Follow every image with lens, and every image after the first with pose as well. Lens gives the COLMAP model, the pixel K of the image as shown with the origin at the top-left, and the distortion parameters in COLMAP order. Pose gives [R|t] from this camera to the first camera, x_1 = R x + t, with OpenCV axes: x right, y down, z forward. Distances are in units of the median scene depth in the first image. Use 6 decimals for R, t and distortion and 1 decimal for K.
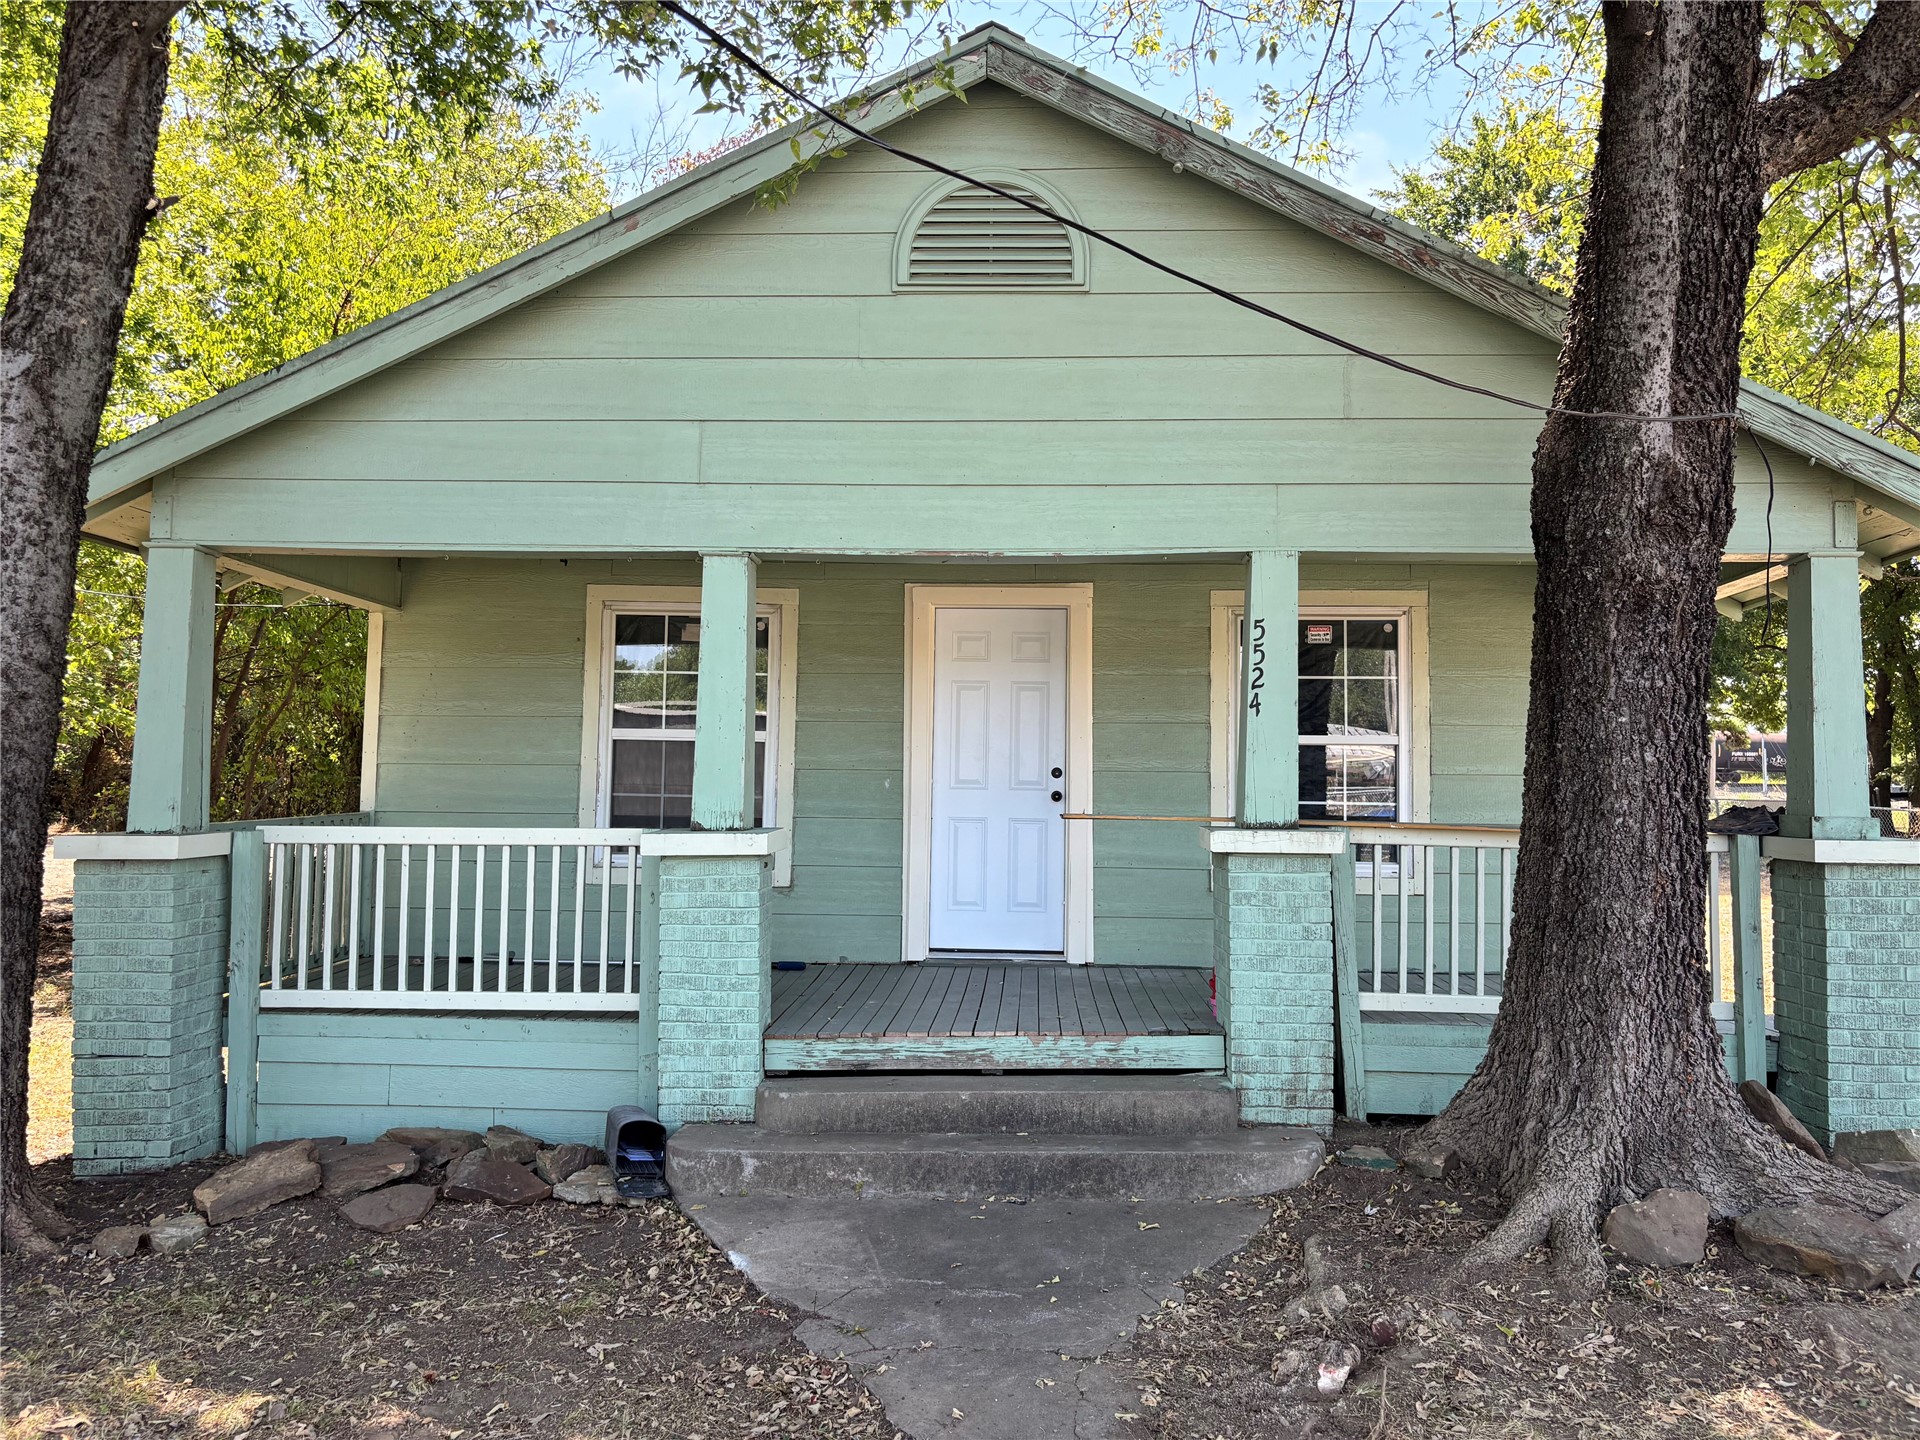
lens RADIAL K [[1484.3, 0, 957.2], [0, 1484.3, 712.4], [0, 0, 1]] dist [0.073464, -0.128660]
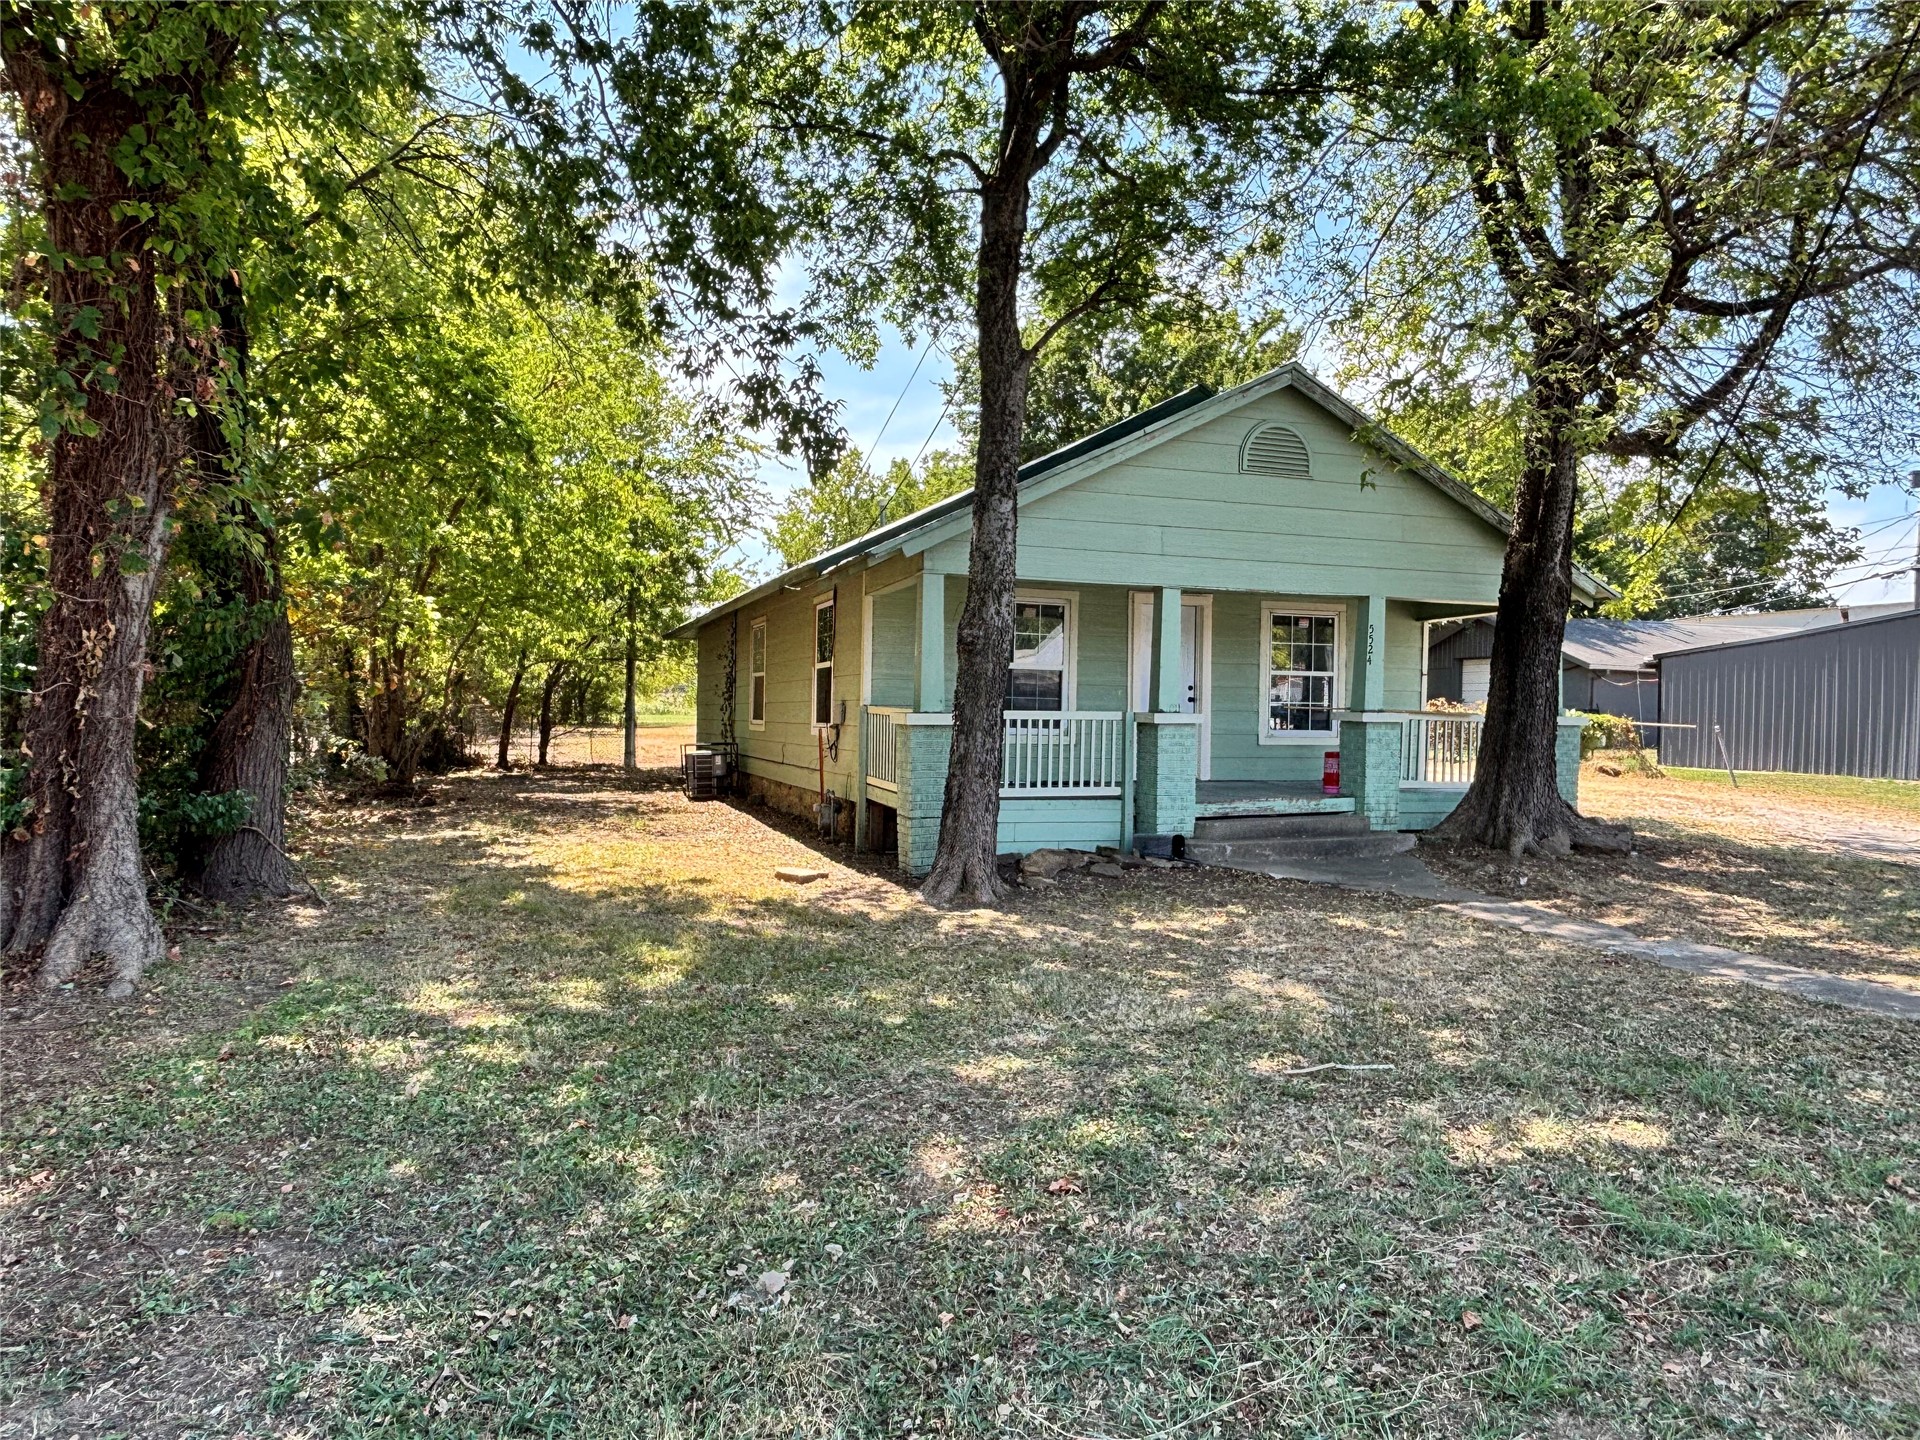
lens RADIAL K [[1223.8, 0, 962.3], [0, 1223.8, 726.8], [0, 0, 1]] dist [0.025502, -0.034170]
pose [[0.928102, -0.003097, 0.372313, -1.139439], [-0.023794, 0.997428, 0.067612, -0.015805], [-0.371565, -0.071610, 0.925641, -0.584076]]
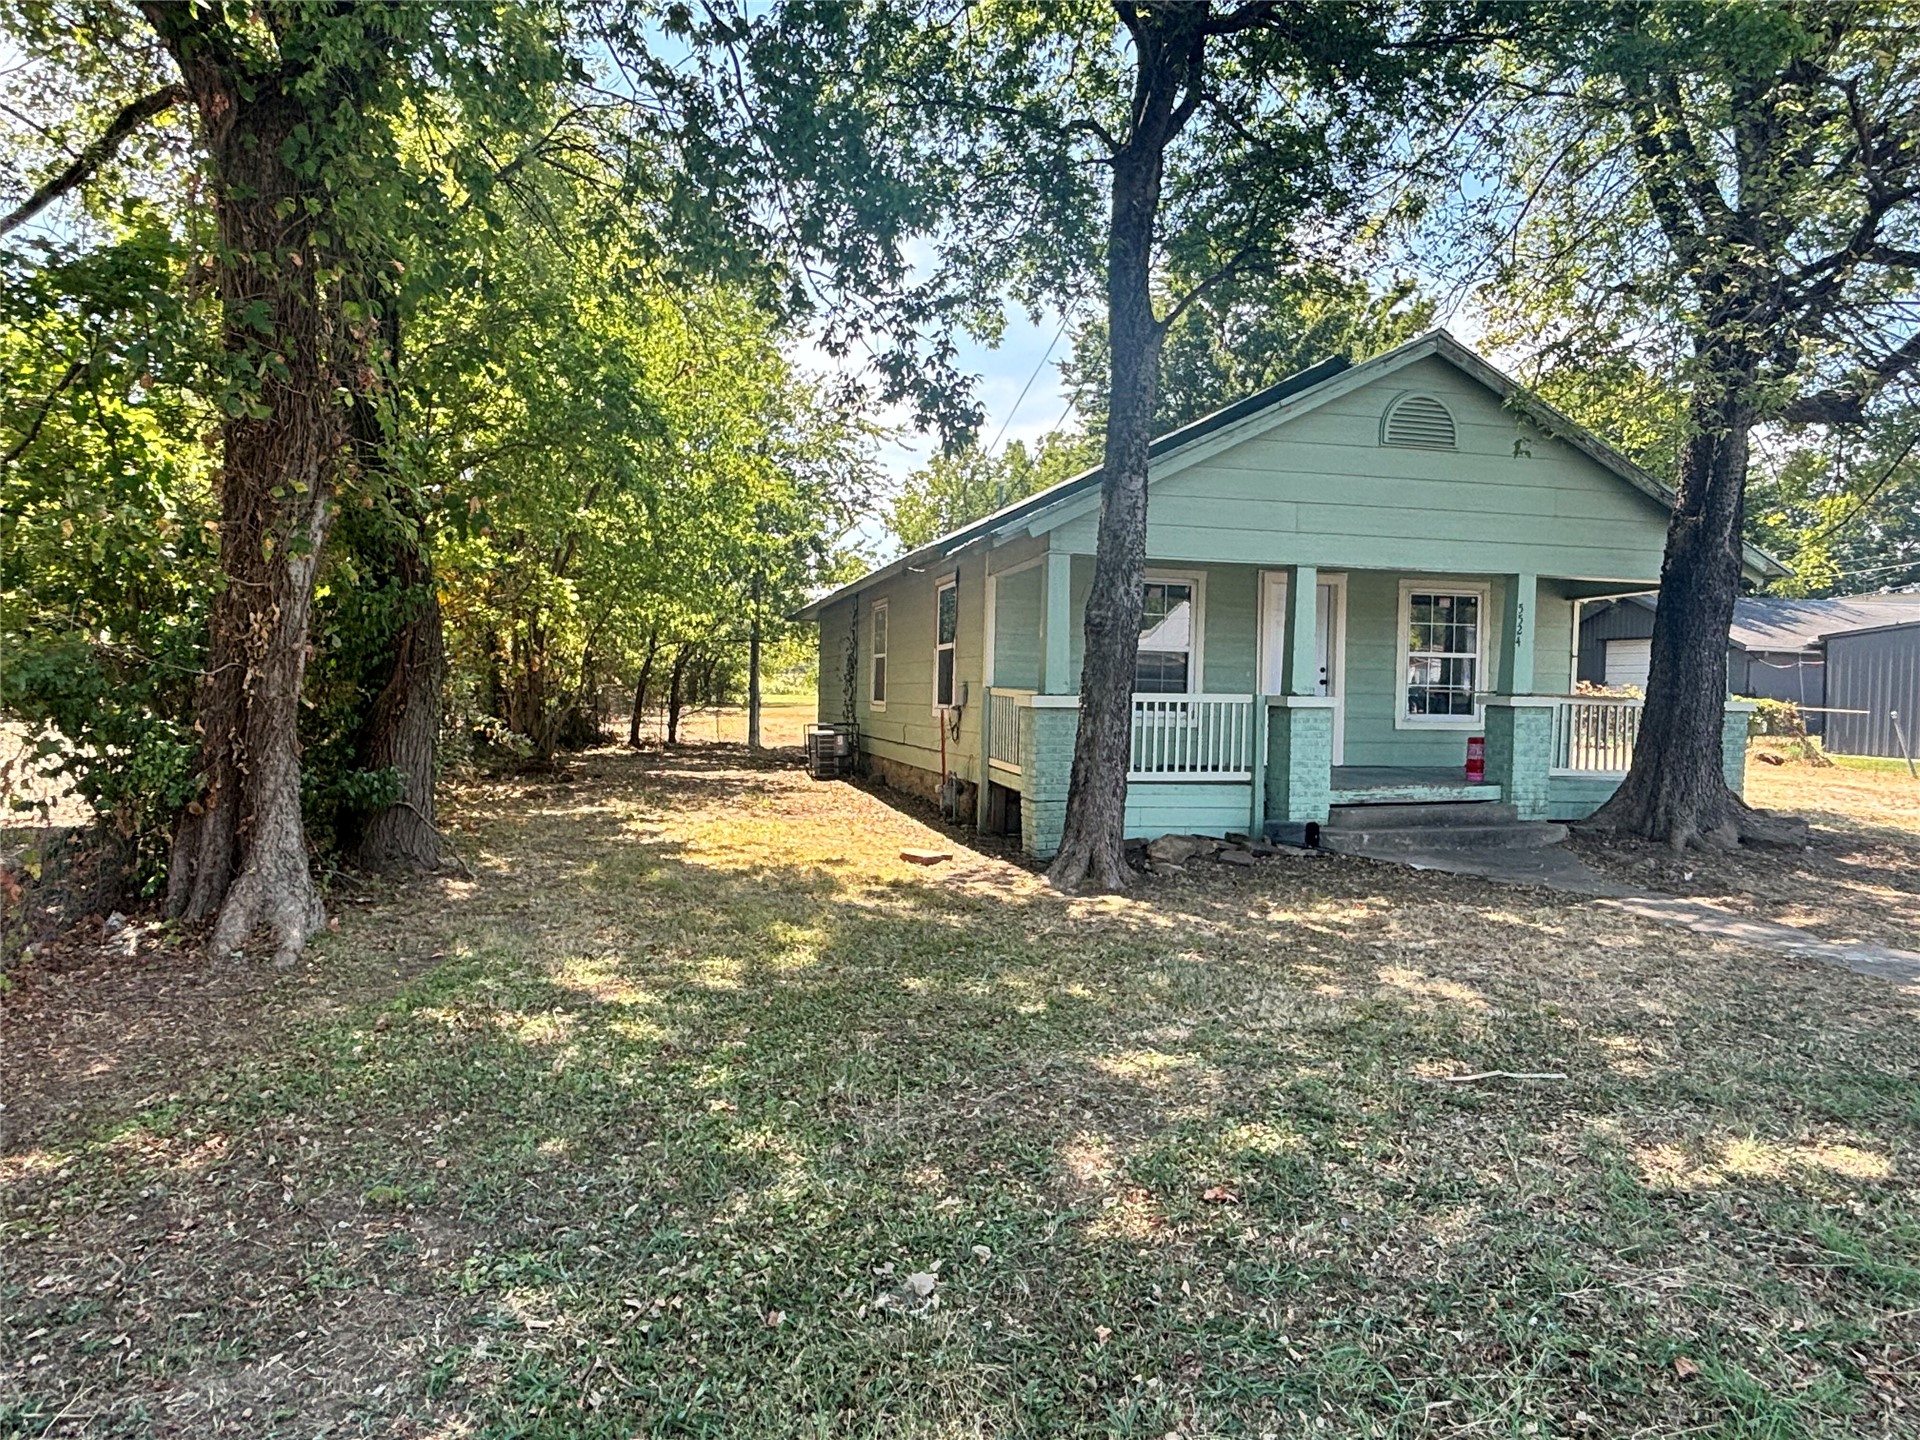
lens RADIAL K [[1212.8, 0, 955.2], [0, 1212.8, 722.6], [0, 0, 1]] dist [0.031472, -0.041507]
pose [[0.959958, -0.001361, 0.280141, -1.148391], [-0.022641, 0.996340, 0.082425, -0.015272], [-0.279228, -0.085468, 0.956414, -0.548618]]
